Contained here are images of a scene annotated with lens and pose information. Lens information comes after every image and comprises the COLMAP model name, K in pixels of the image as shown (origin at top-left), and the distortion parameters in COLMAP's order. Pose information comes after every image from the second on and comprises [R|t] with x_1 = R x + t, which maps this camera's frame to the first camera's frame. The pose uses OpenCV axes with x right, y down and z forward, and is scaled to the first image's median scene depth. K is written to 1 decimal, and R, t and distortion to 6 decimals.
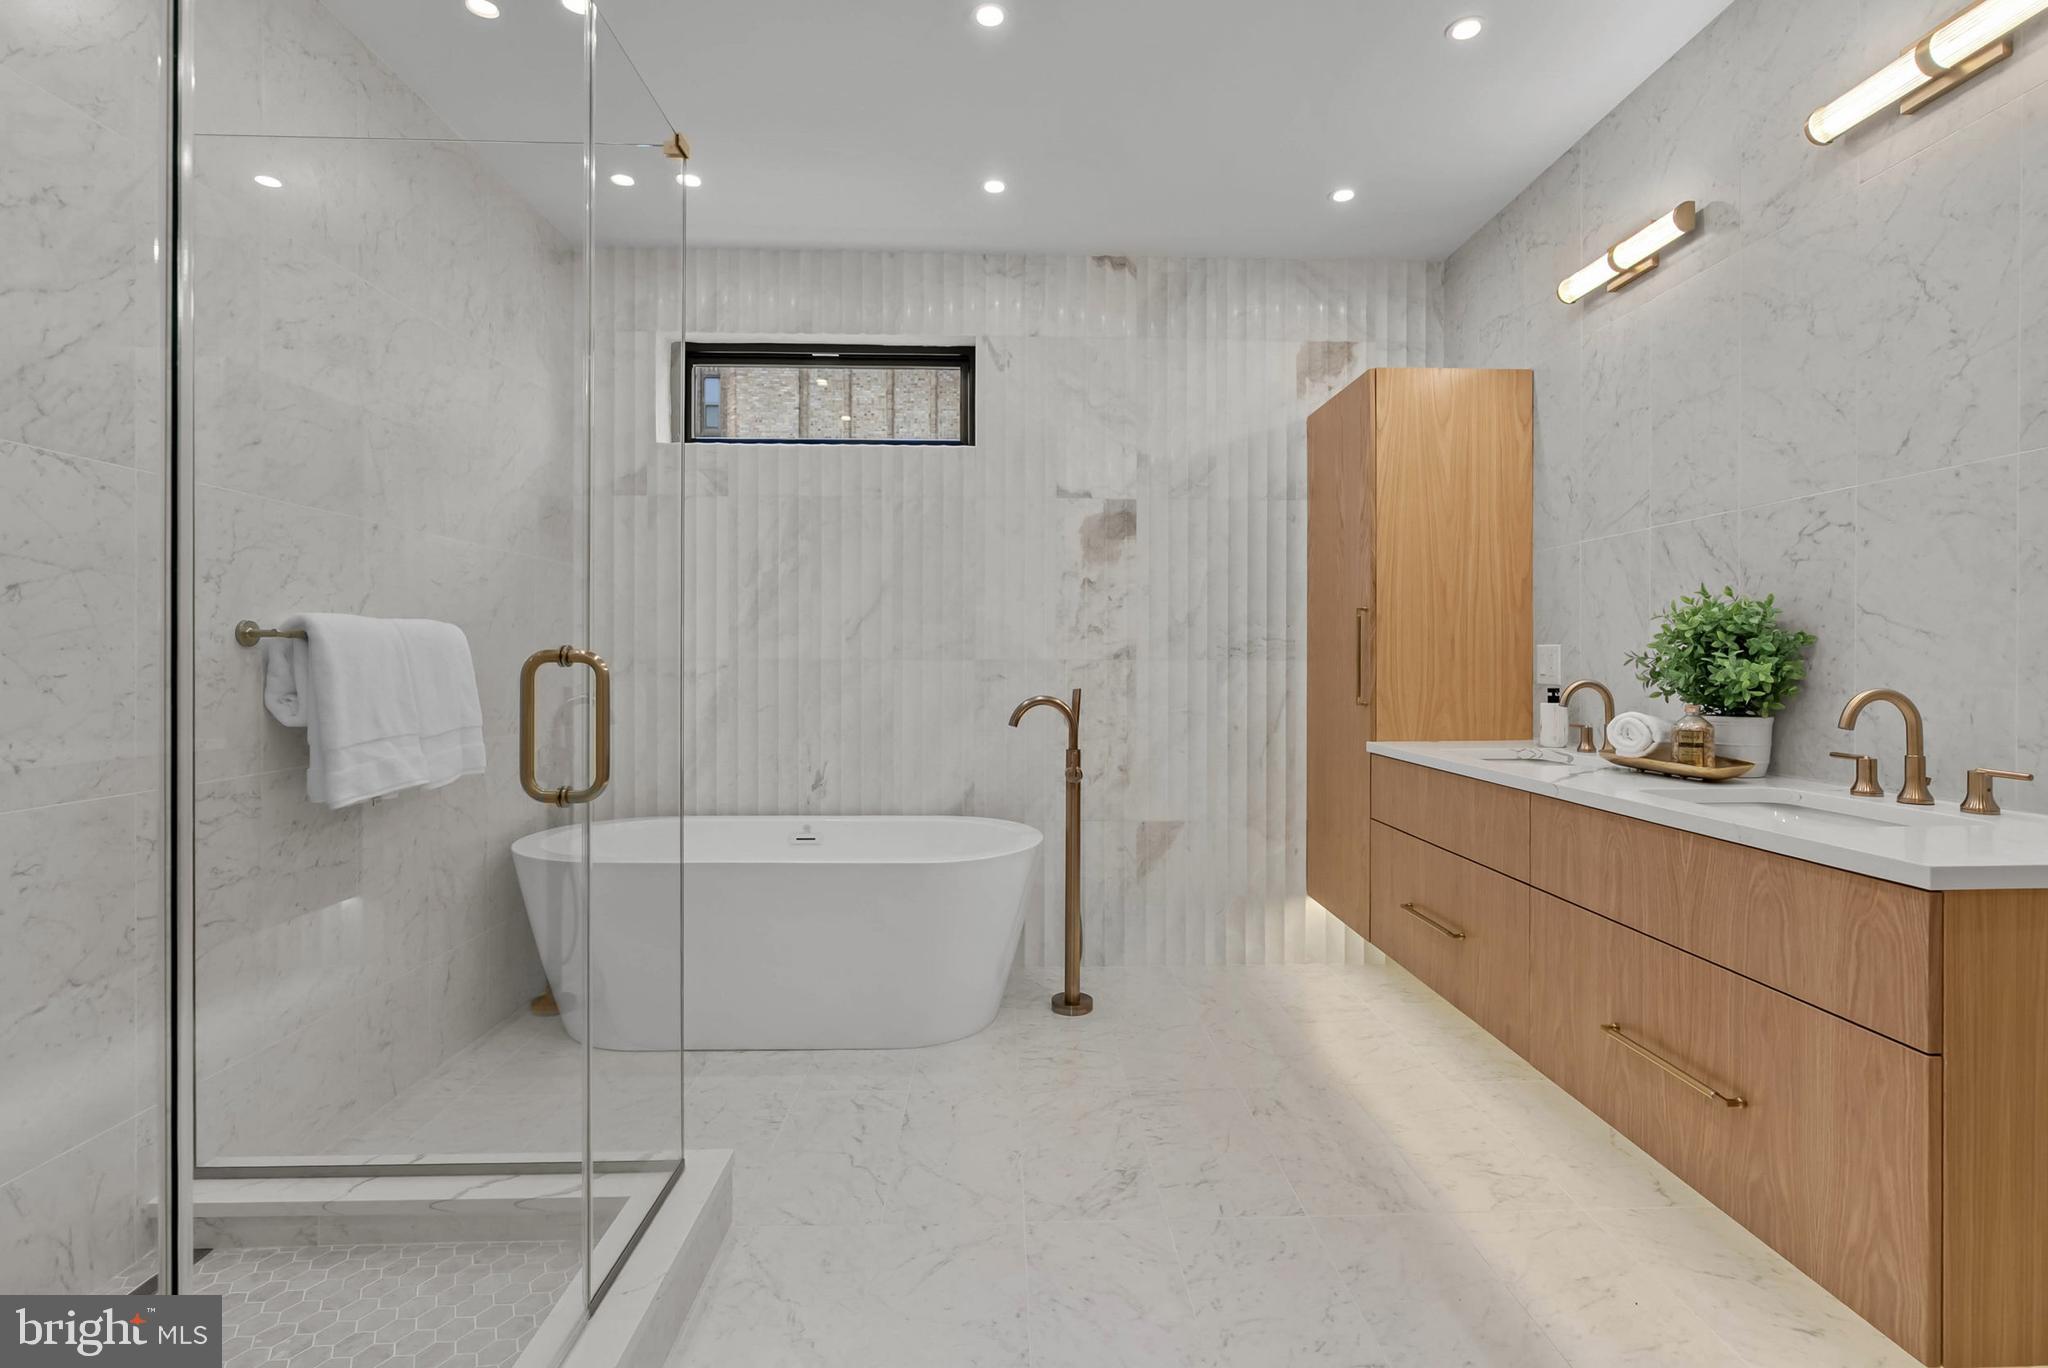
lens RADIAL K [[945.8, 0, 1032.7], [0, 945.8, 663.0], [0, 0, 1]] dist [-0.004496, 0.004188]
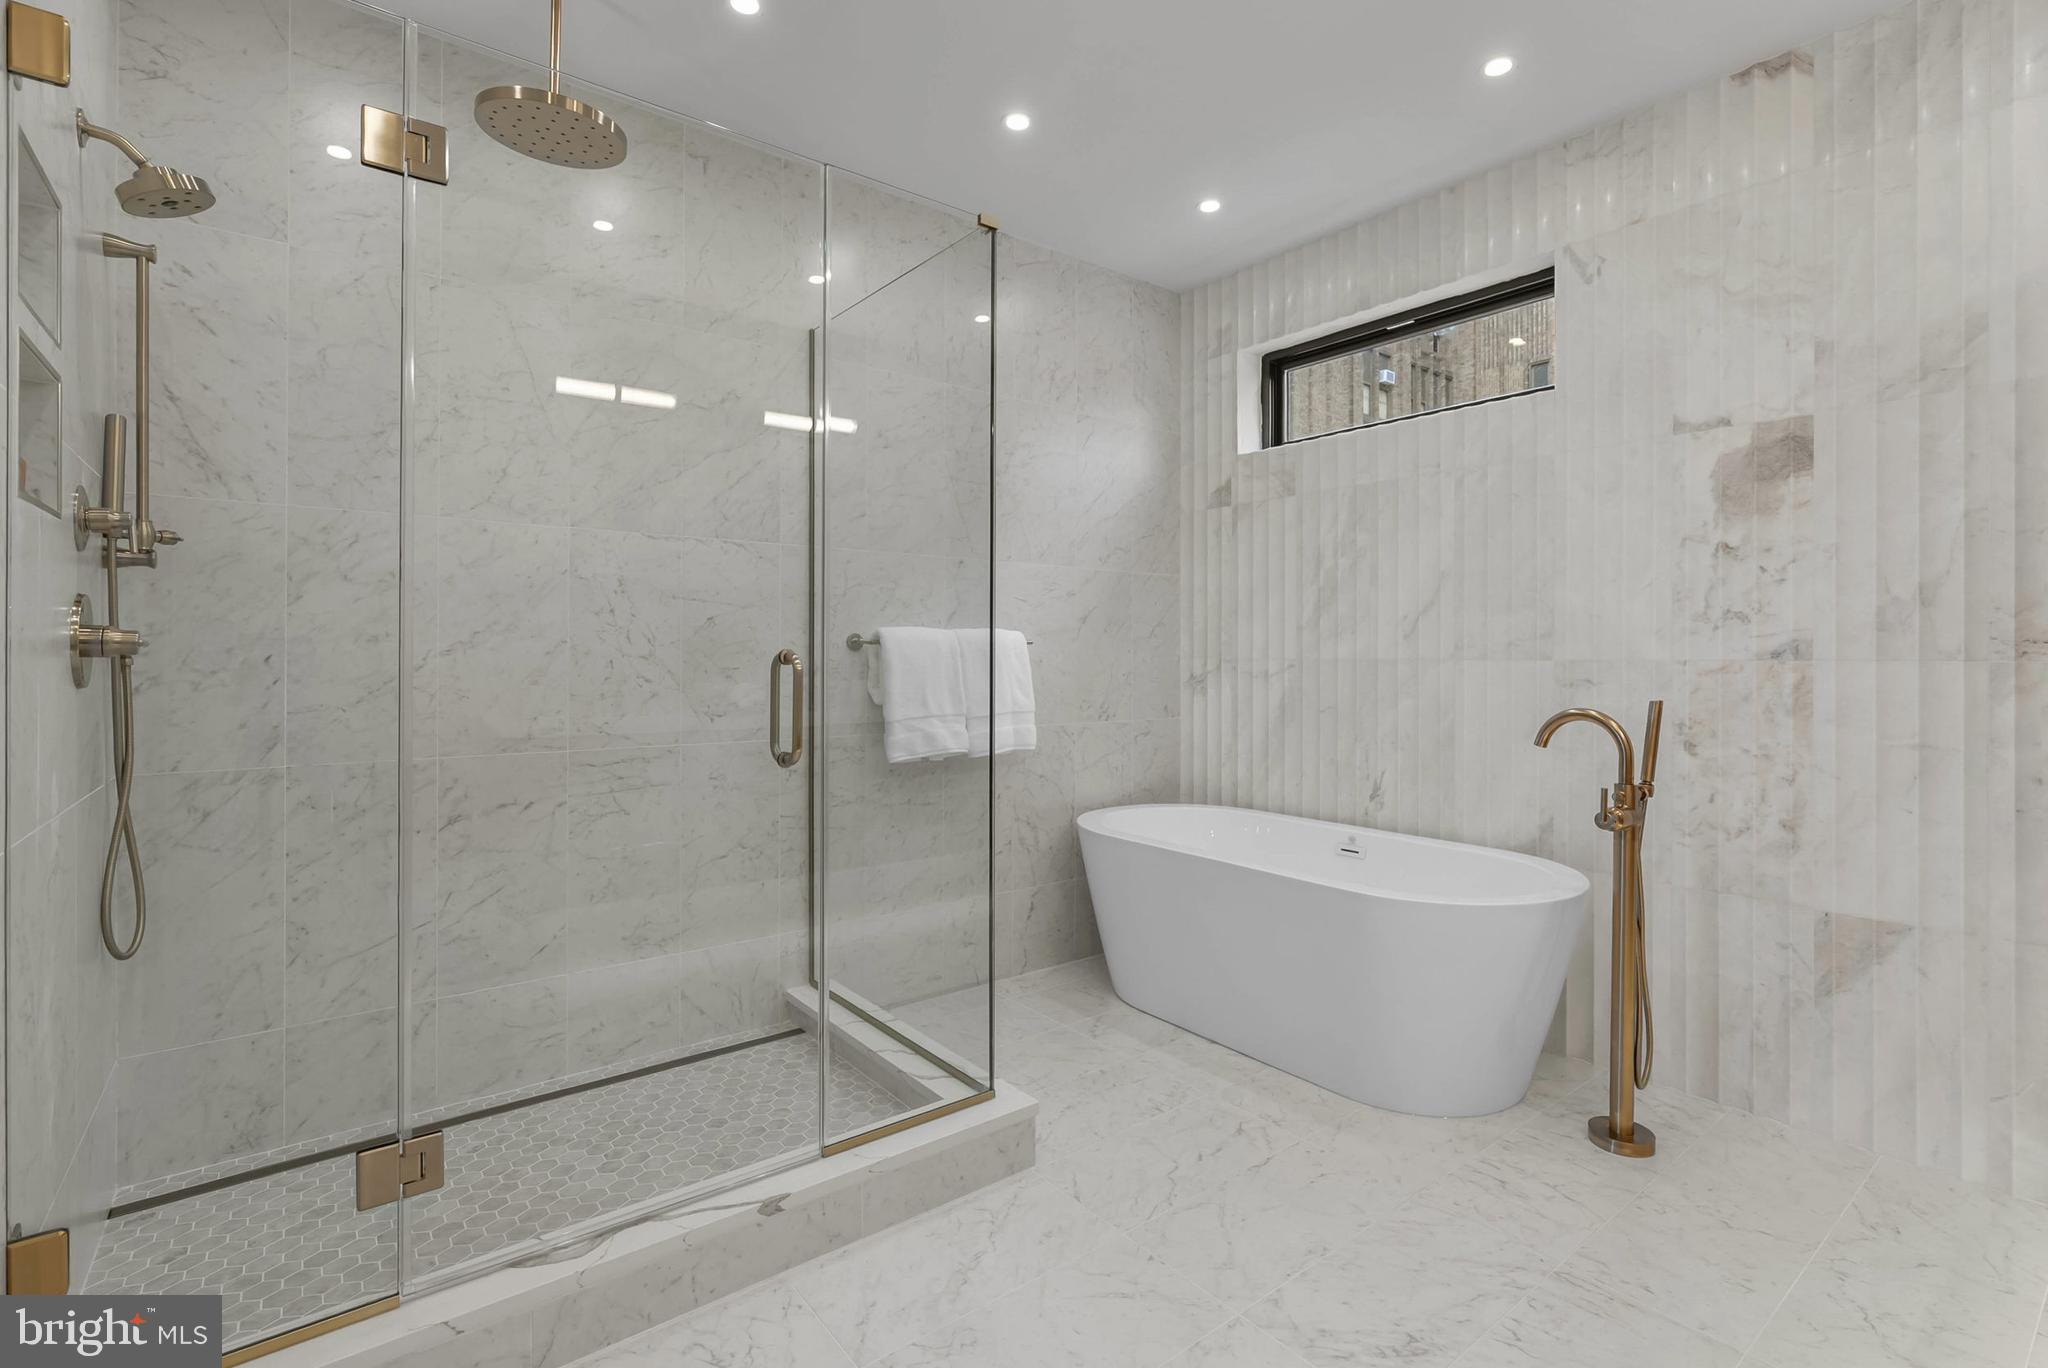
lens RADIAL K [[938.2, 0, 1018.3], [0, 938.2, 655.2], [0, 0, 1]] dist [-0.004309, 0.000437]
pose [[0.591724, -0.002047, -0.806138, 0.304916], [-0.003415, 0.999981, -0.005045, -0.001861], [0.806133, 0.005738, 0.591706, 0.179190]]
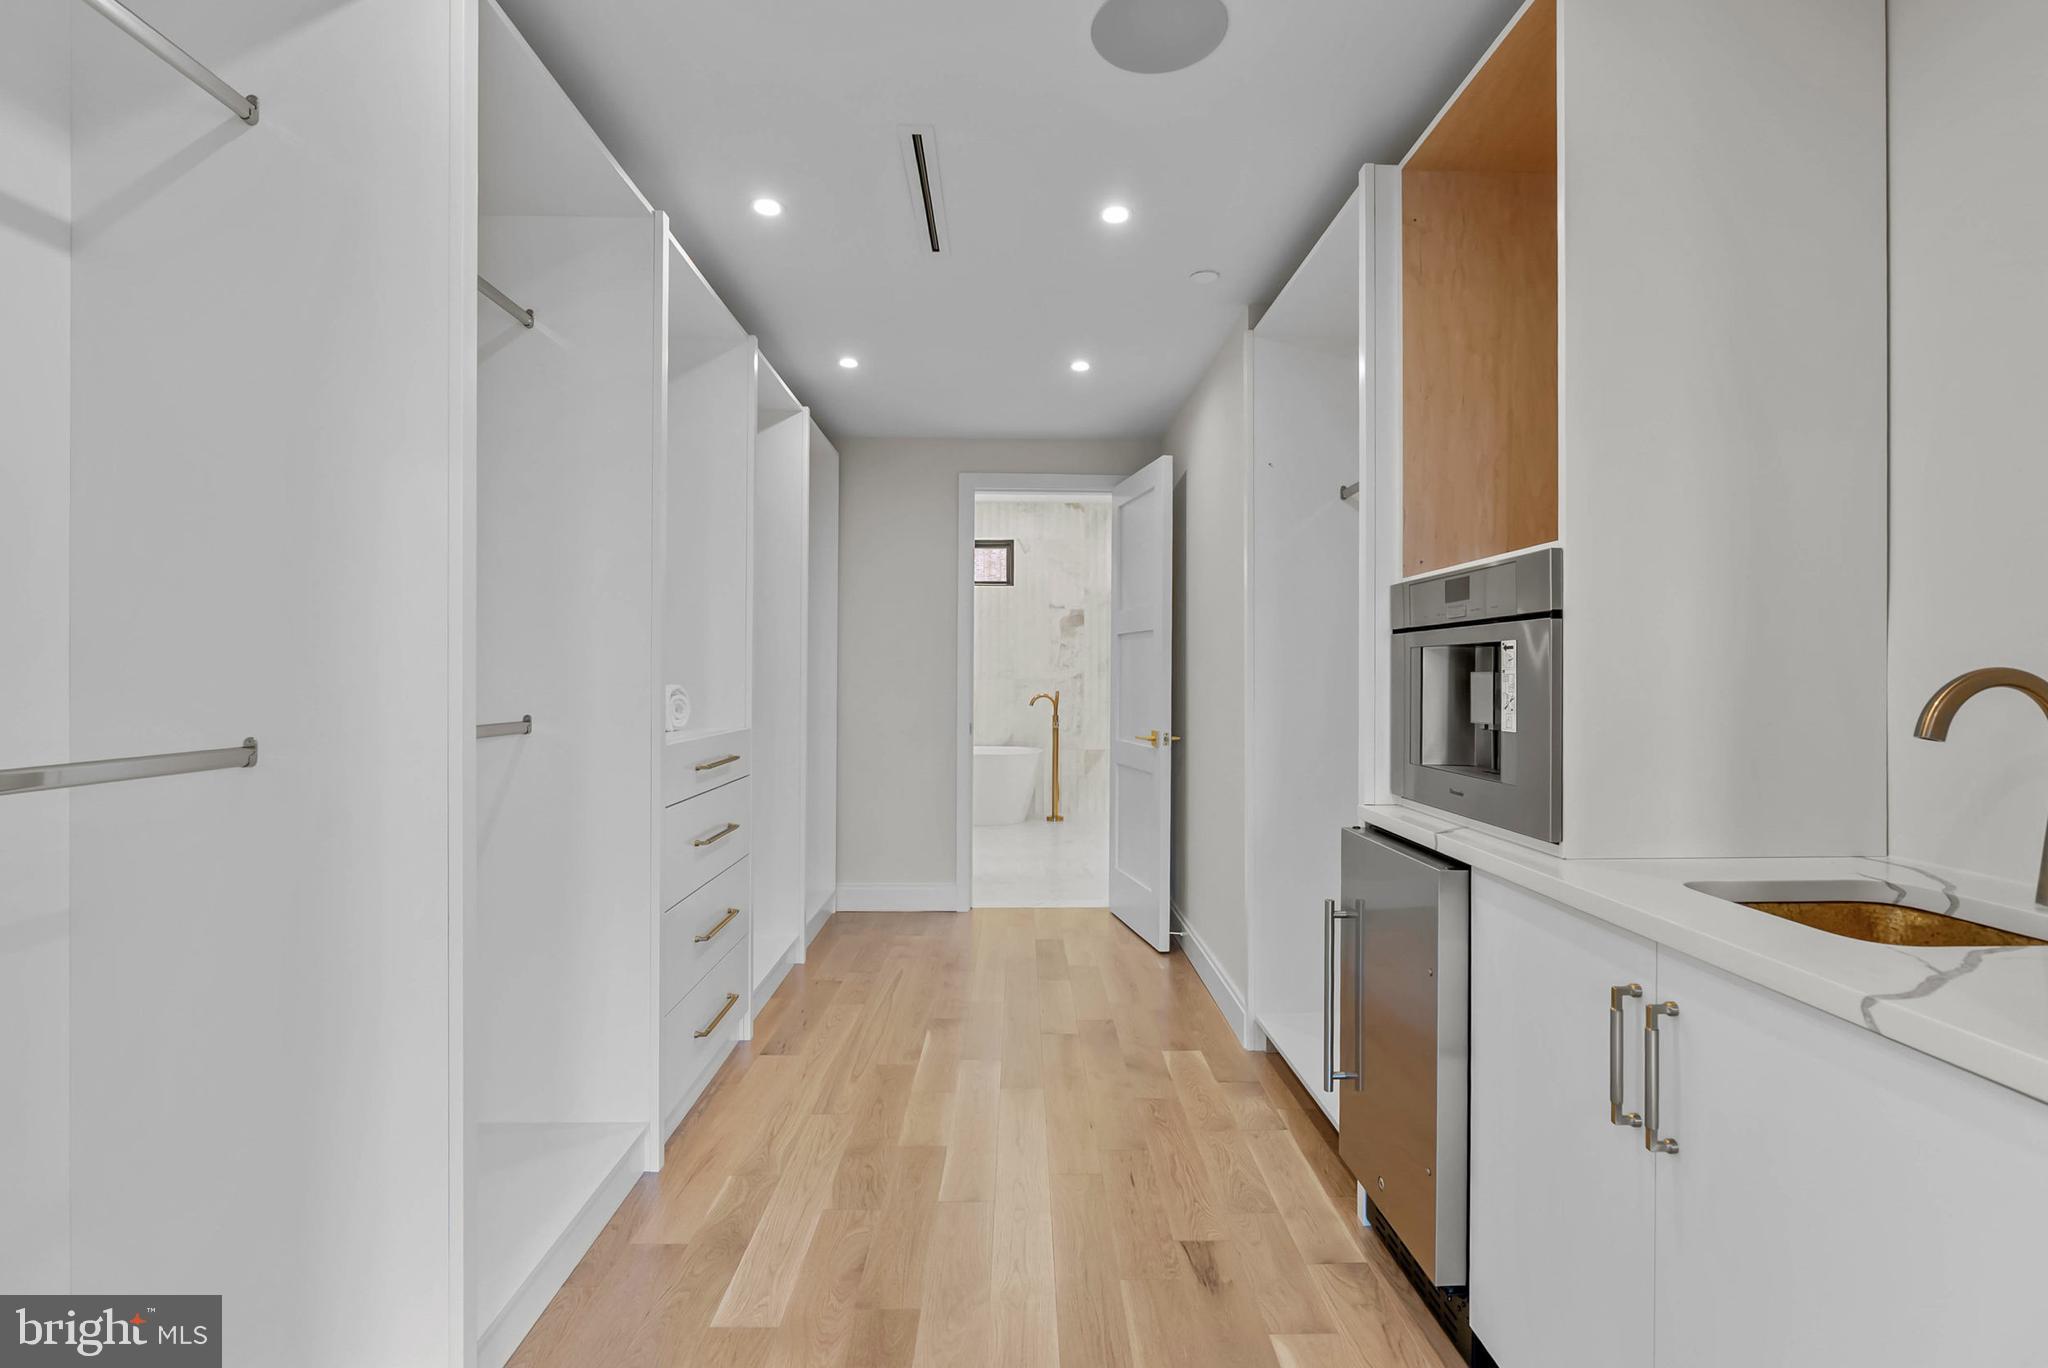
lens RADIAL K [[948.3, 0, 1032.5], [0, 948.3, 685.1], [0, 0, 1]] dist [-0.002103, 0.000985]
pose [[0.999998, 0.001645, 0.000635, -0.016590], [-0.001648, 0.999985, 0.005284, -0.000950], [-0.000626, -0.005285, 0.999986, -1.298300]]
